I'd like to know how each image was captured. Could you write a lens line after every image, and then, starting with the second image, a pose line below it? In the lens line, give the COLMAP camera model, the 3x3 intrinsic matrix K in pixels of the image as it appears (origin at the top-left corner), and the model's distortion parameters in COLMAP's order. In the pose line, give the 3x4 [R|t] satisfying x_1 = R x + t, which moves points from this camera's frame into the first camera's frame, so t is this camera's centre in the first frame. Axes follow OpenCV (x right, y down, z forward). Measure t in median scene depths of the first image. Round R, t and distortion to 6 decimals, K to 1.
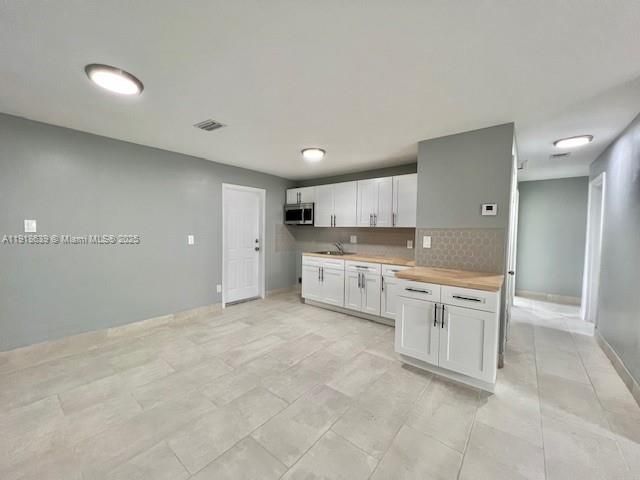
lens RADIAL K [[253.2, 0, 315.6], [0, 253.2, 237.8], [0, 0, 1]] dist [-0.001195, 0.000173]
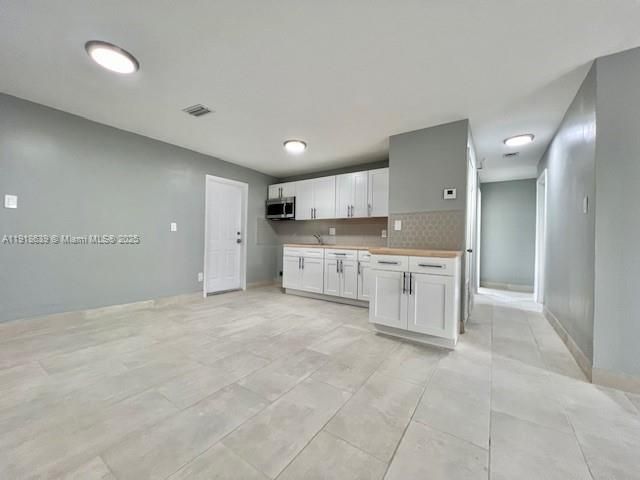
lens RADIAL K [[253.2, 0, 315.1], [0, 253.2, 238.8], [0, 0, 1]] dist [-0.001195, 0.000173]
pose [[0.997044, 0.005902, 0.076607, -0.004674], [-0.002953, 0.999252, -0.038557, 0.118759], [-0.076777, 0.038217, 0.996316, -0.070877]]
